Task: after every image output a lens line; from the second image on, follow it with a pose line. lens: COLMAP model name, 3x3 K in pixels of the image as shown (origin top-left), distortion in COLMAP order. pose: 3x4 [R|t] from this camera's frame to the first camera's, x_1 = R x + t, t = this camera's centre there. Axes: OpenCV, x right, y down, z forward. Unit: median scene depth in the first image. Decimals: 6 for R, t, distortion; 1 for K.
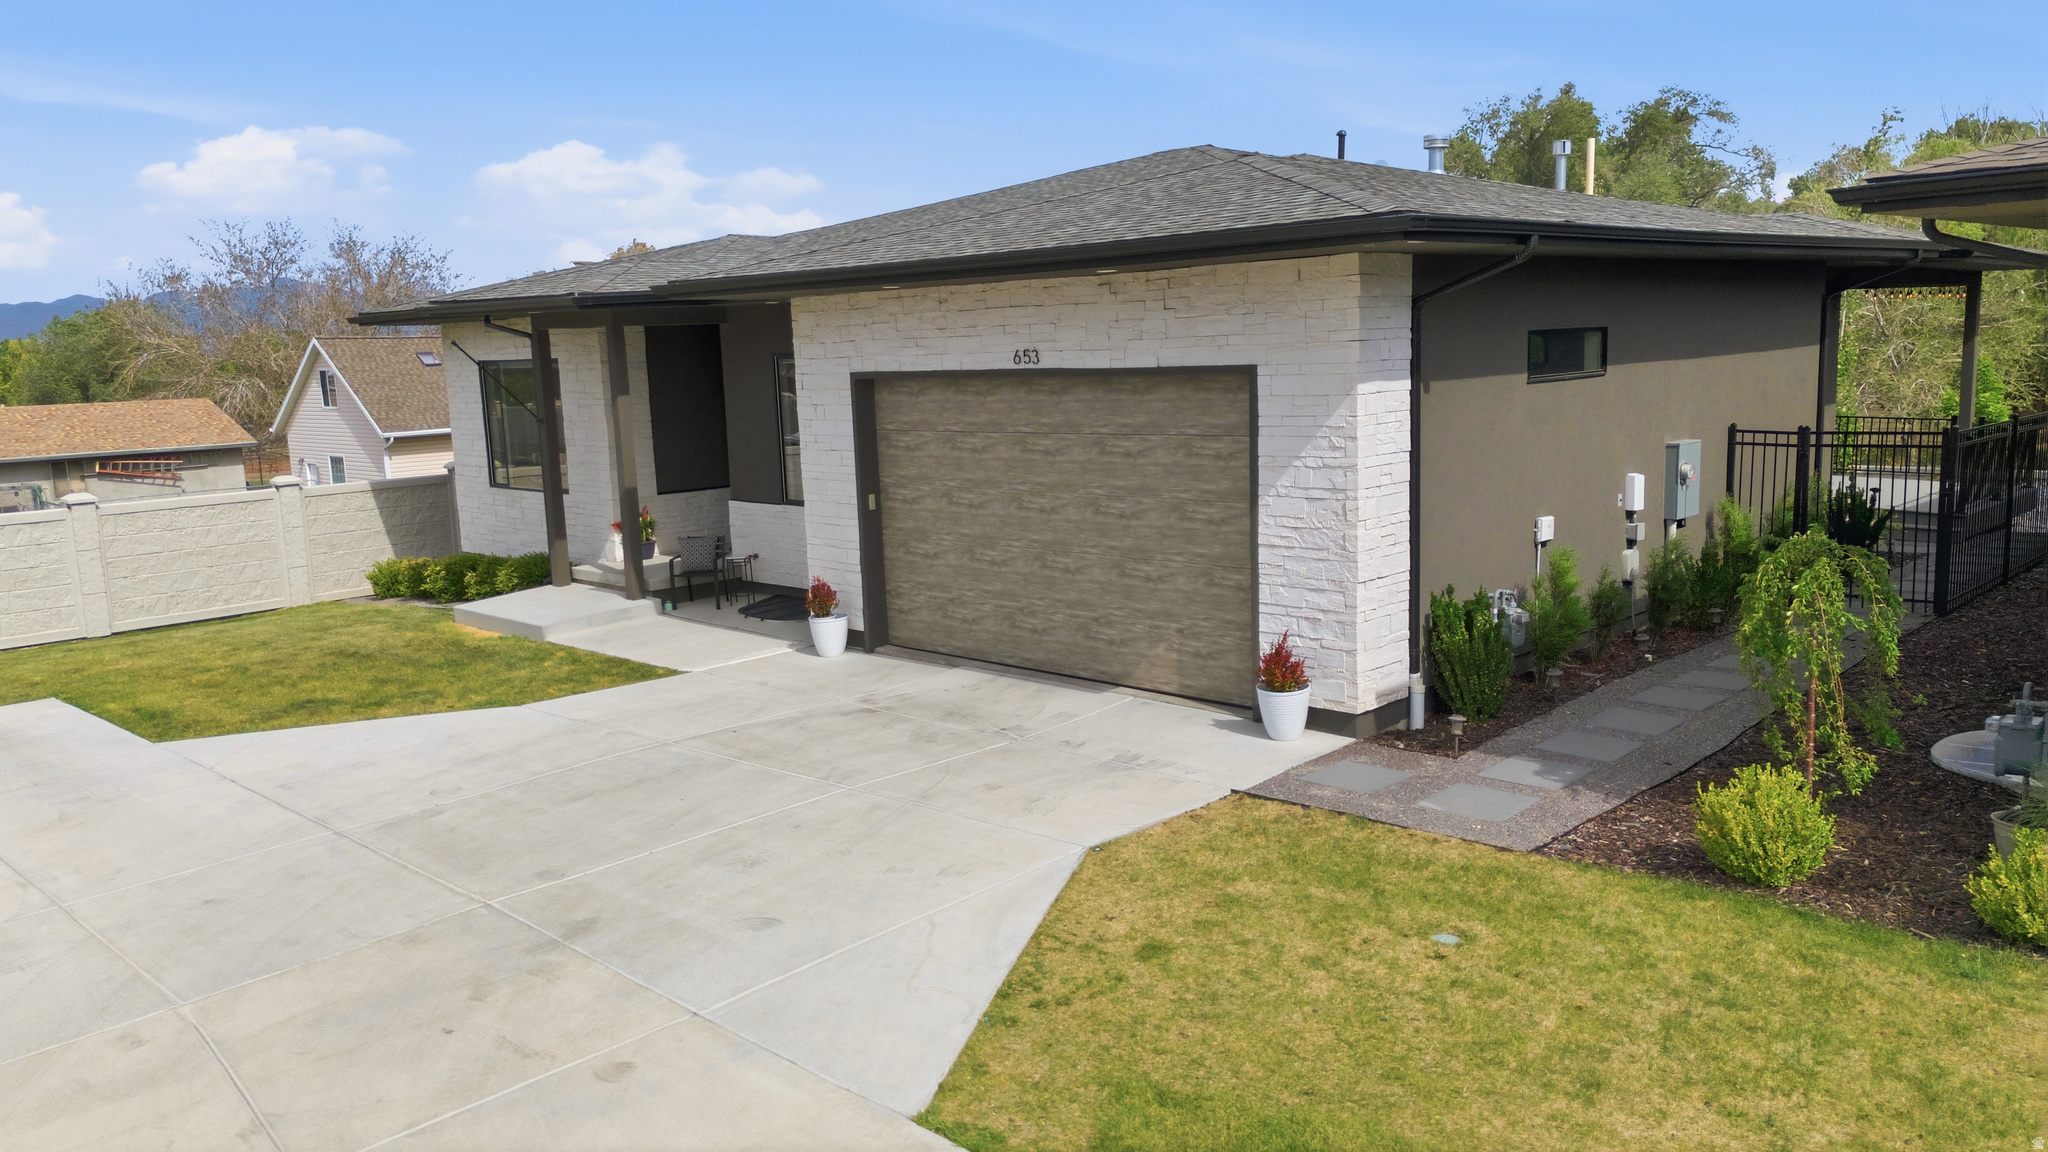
lens RADIAL K [[1500.3, 0, 1024.0], [0, 1500.3, 576.0], [0, 0, 1]] dist [0.065371, -0.051465]
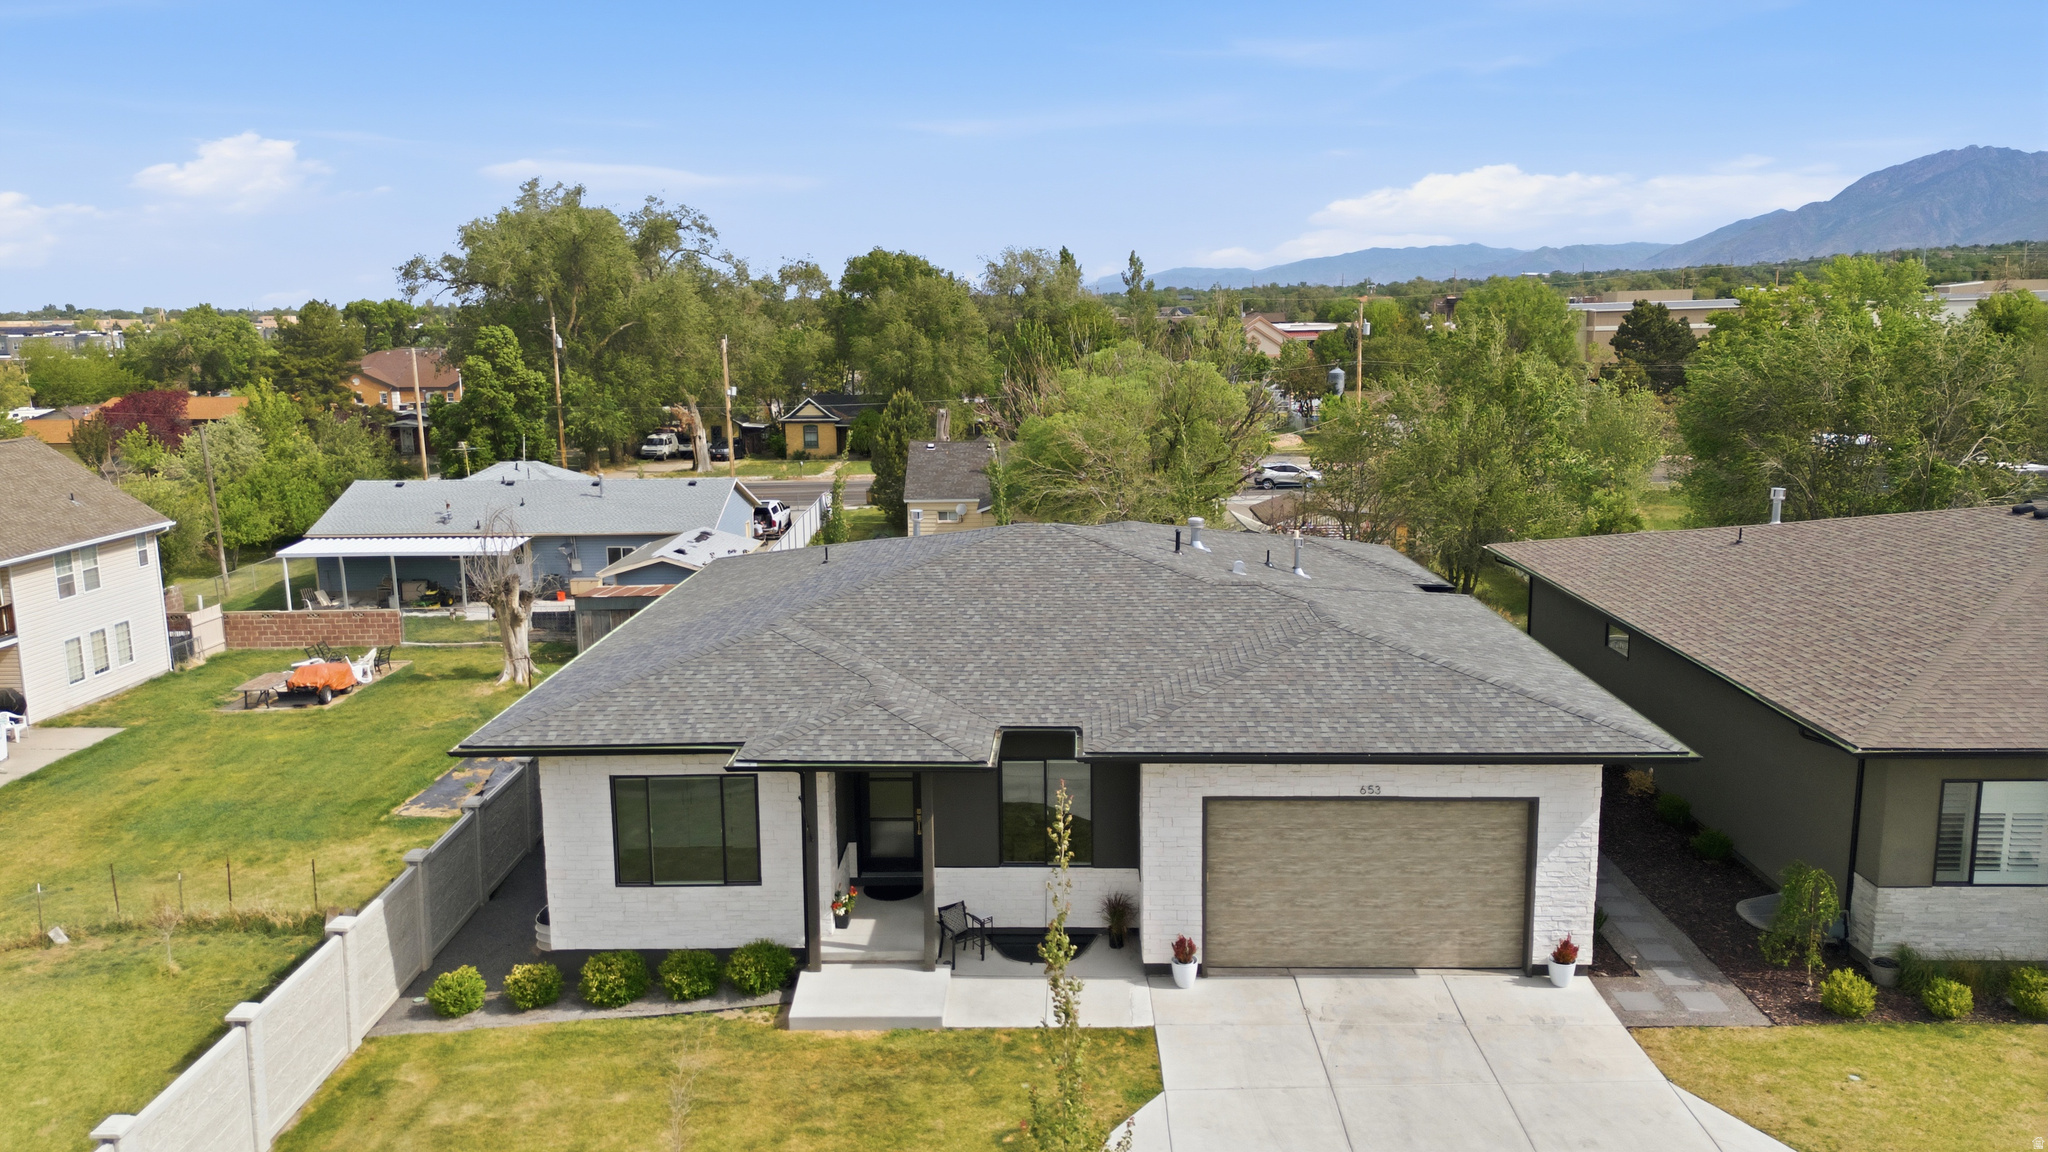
lens RADIAL K [[1500.3, 0, 1024.0], [0, 1500.3, 576.0], [0, 0, 1]] dist [0.065371, -0.051465]
pose [[0.728480, -0.091963, 0.678866, -1.419575], [0.091768, 0.995117, 0.036329, -0.485941], [-0.678892, 0.035833, 0.733363, 0.015712]]
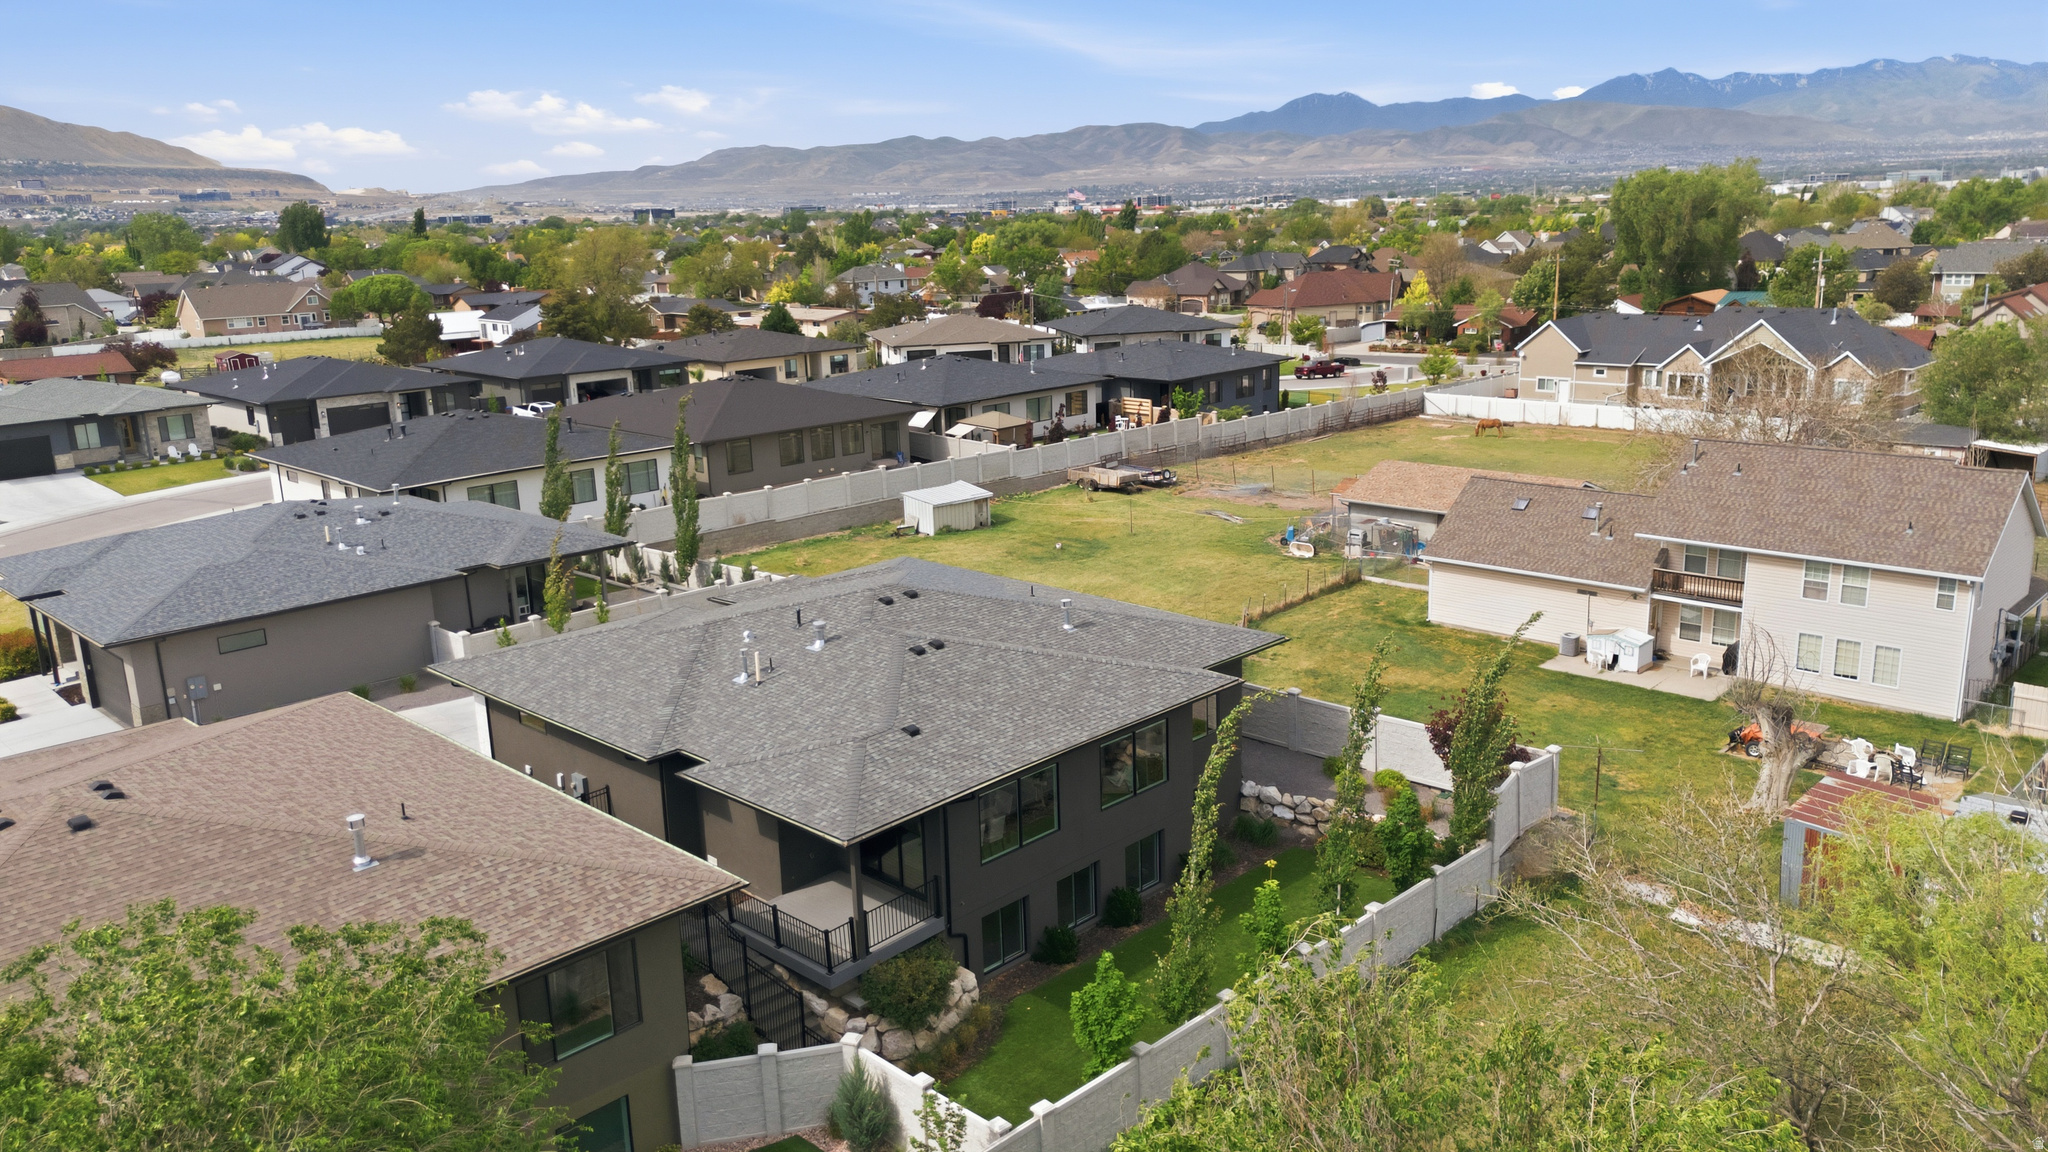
lens RADIAL K [[1505.0, 0, 1024.8], [0, 1505.0, 568.1], [0, 0, 1]] dist [0.058778, -0.042258]
pose [[0.009285, 0.275806, -0.961169, 3.345430], [-0.124066, 0.954101, 0.272579, -1.463768], [0.992230, 0.116718, 0.043077, 1.858393]]
